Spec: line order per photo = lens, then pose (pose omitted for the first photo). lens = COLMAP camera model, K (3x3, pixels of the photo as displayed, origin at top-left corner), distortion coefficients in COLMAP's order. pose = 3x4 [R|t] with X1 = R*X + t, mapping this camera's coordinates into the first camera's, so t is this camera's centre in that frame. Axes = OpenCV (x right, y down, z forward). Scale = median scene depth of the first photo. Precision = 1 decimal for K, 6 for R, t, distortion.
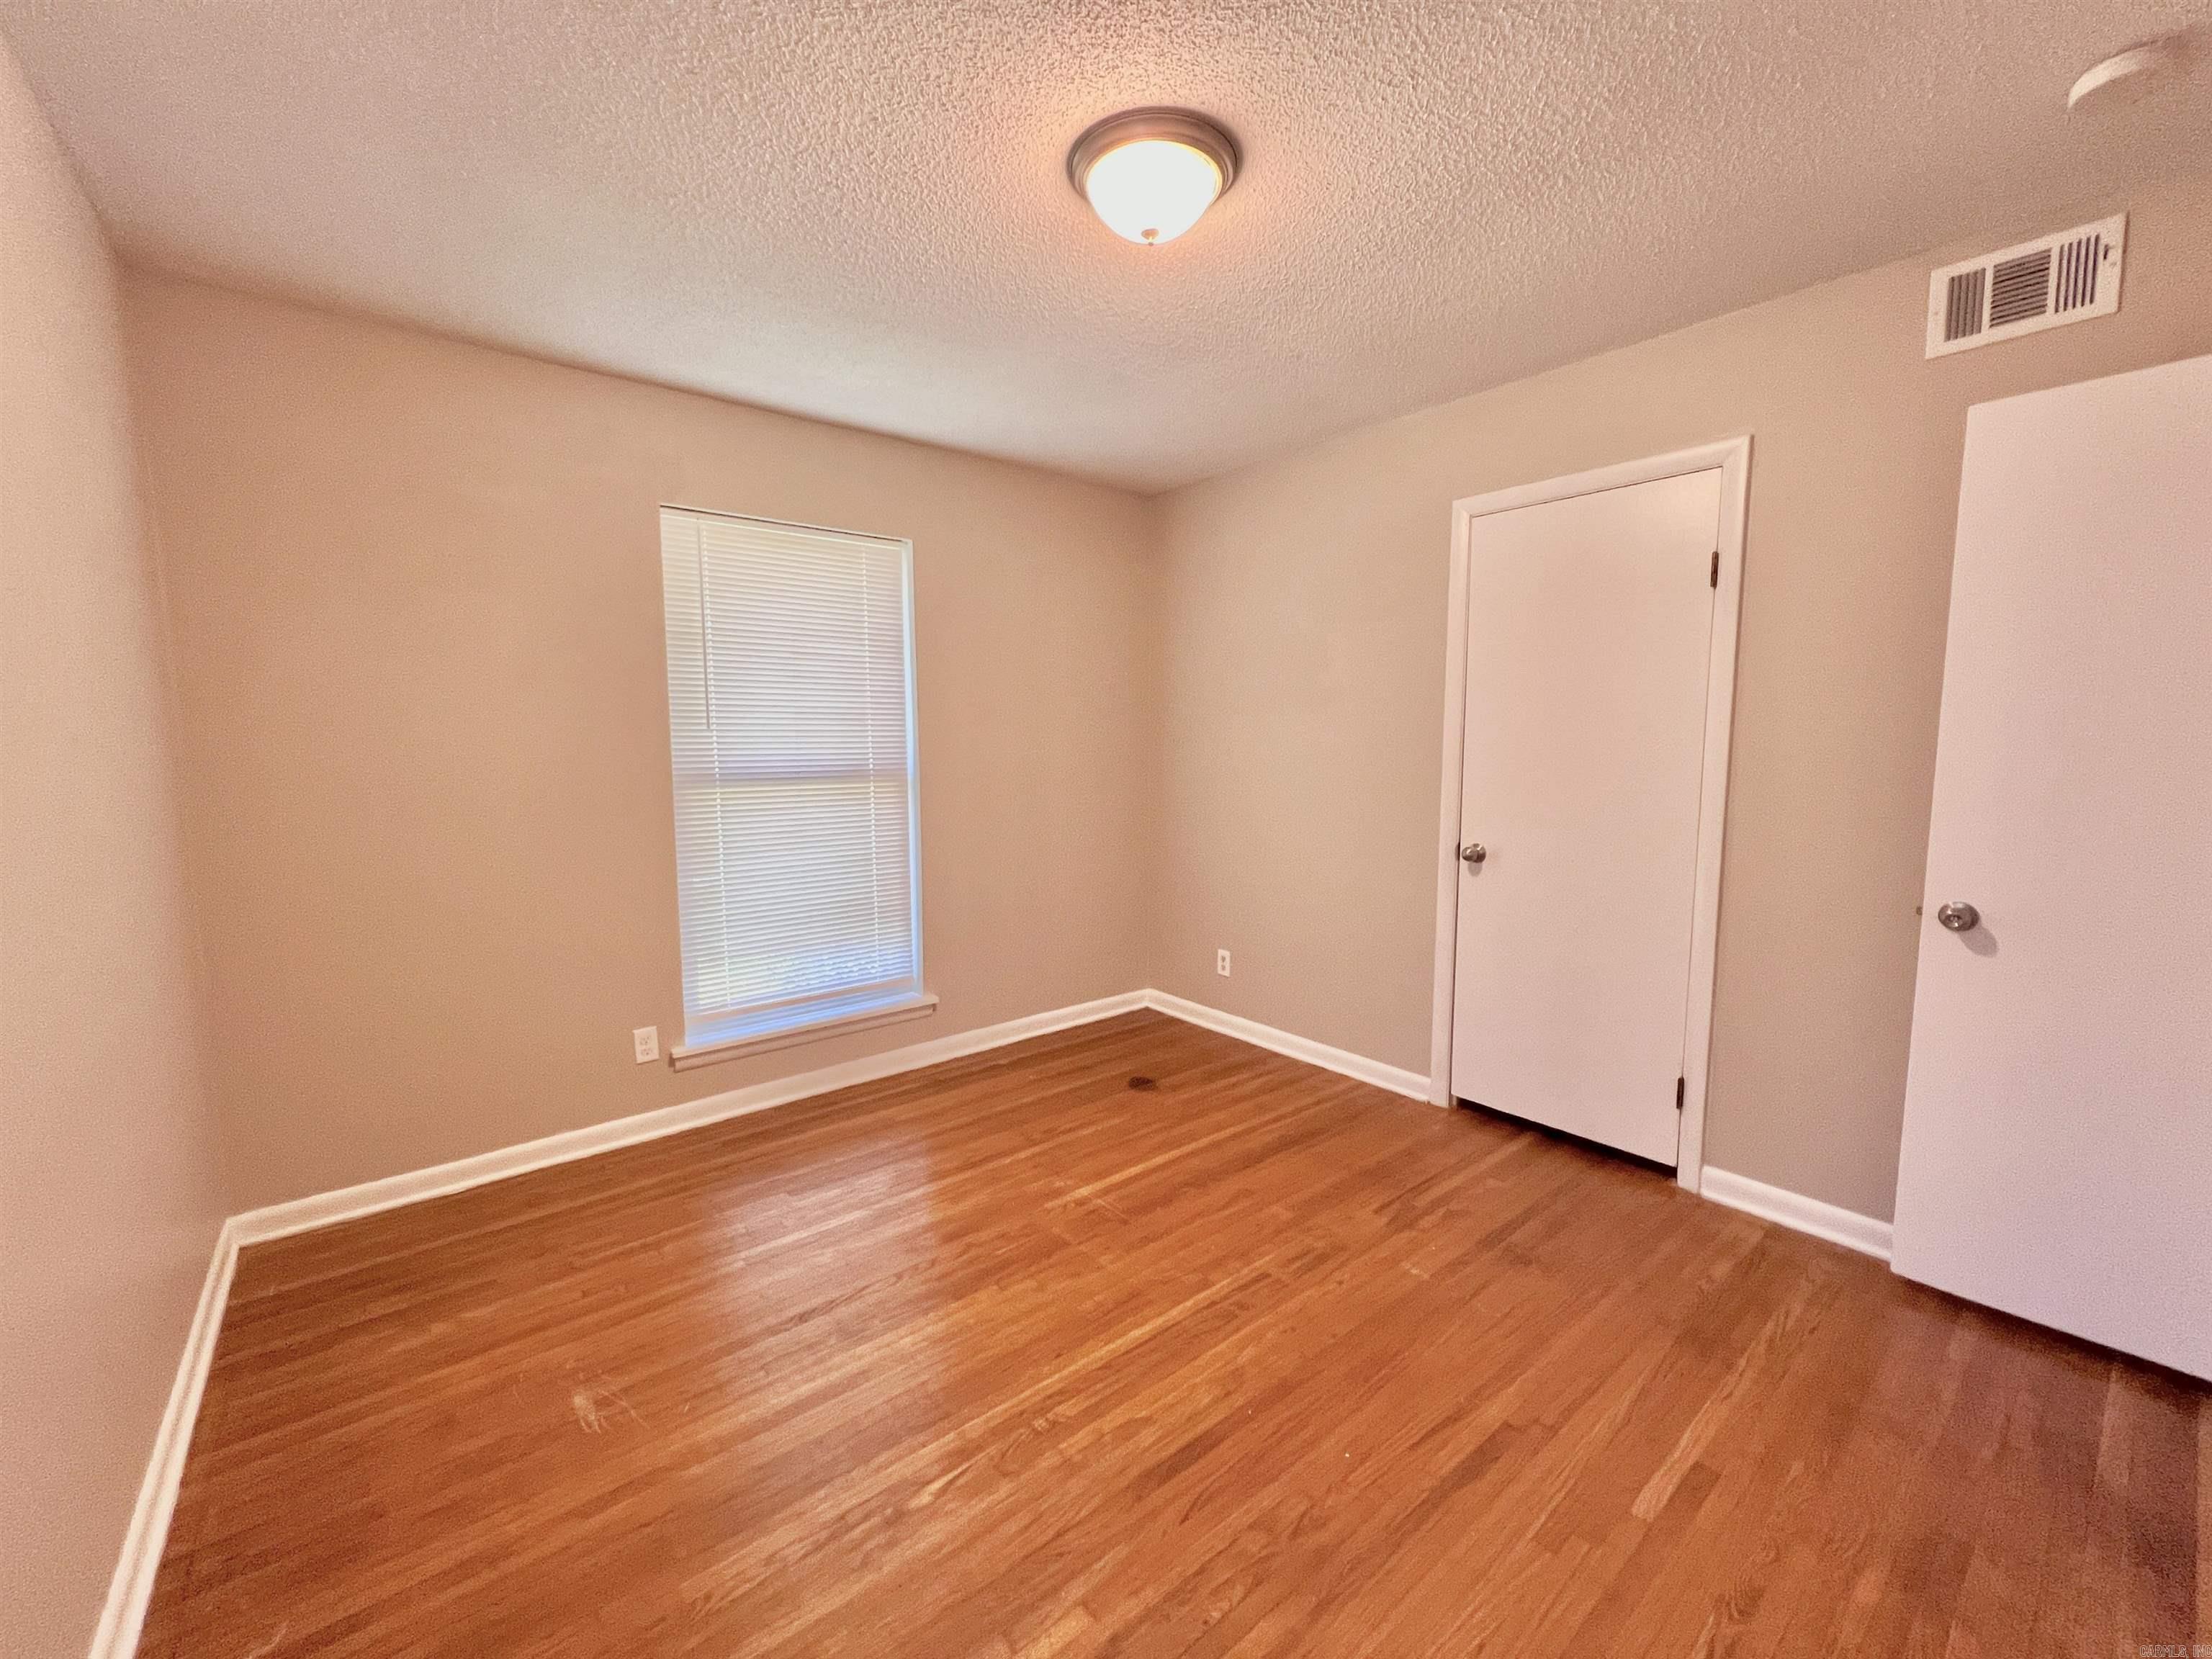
lens RADIAL K [[887.7, 0, 1100.3], [0, 887.7, 833.1], [0, 0, 1]] dist [-0.000827, 0.000260]
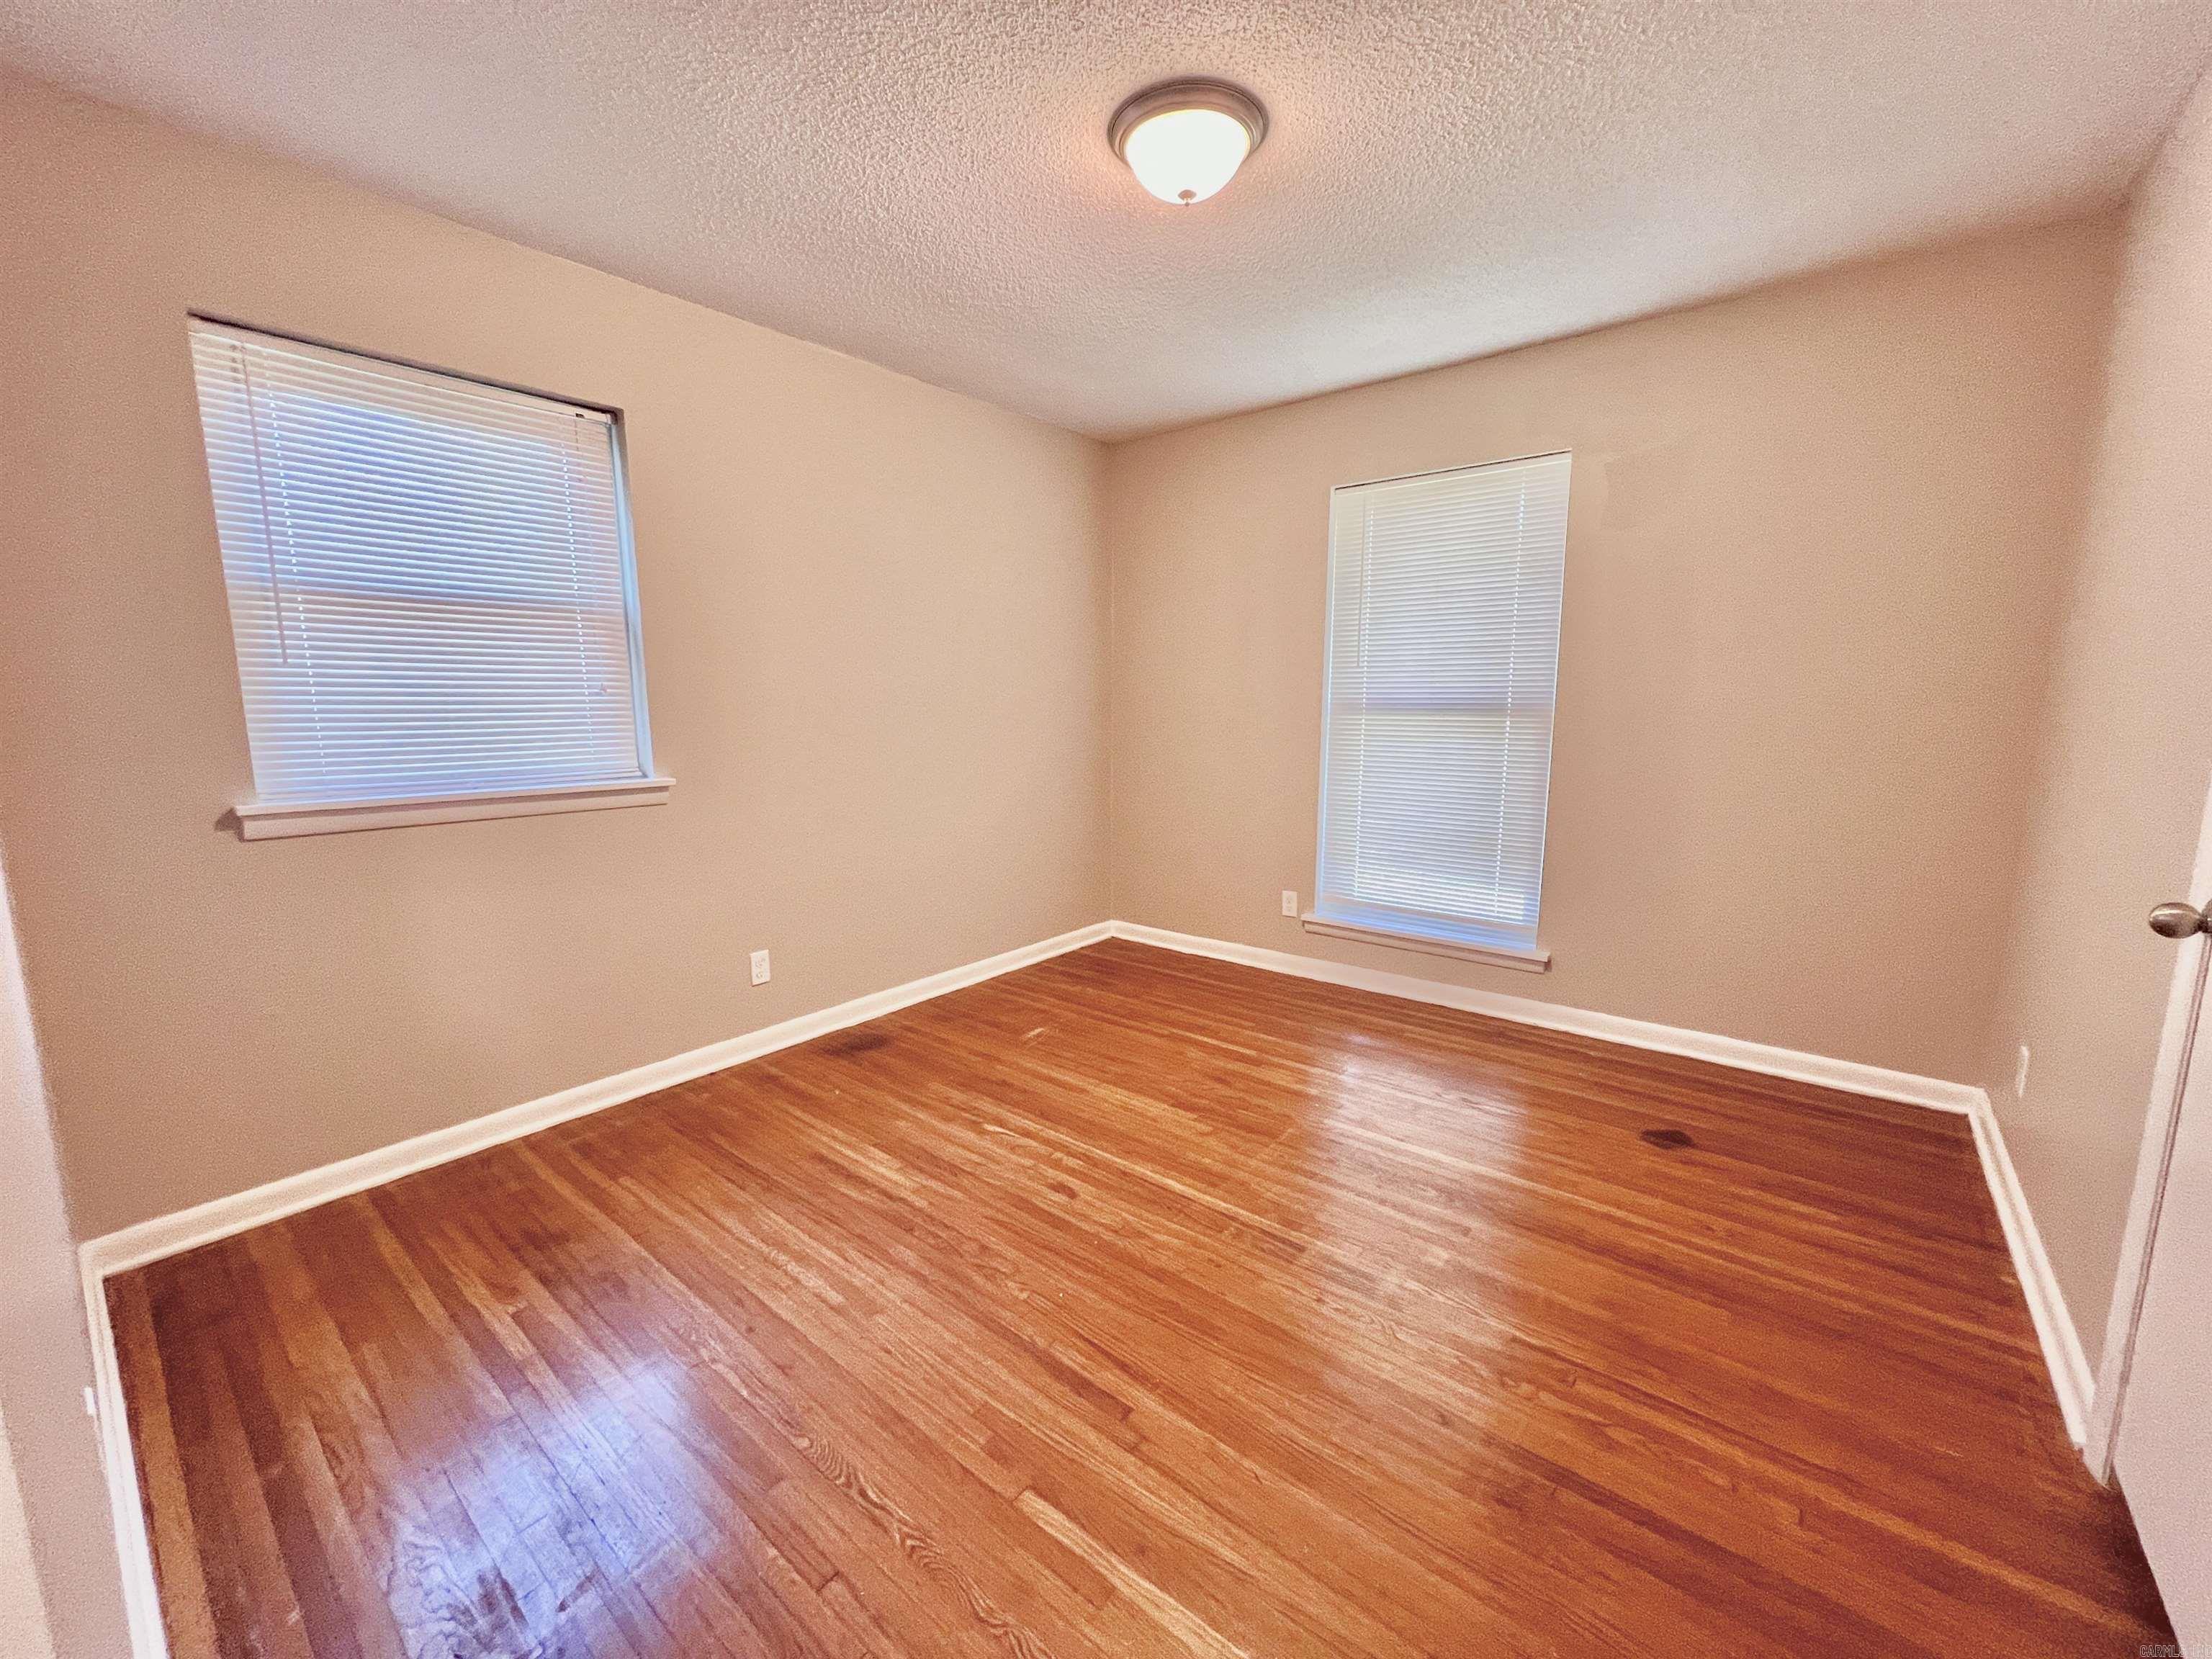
lens RADIAL K [[887.7, 0, 1100.3], [0, 887.7, 833.1], [0, 0, 1]] dist [-0.000827, 0.000260]
pose [[0.195942, 0.152947, -0.968615, 0.723261], [-0.099542, 0.985762, 0.135518, -0.021898], [0.975550, 0.069864, 0.208376, 0.430157]]
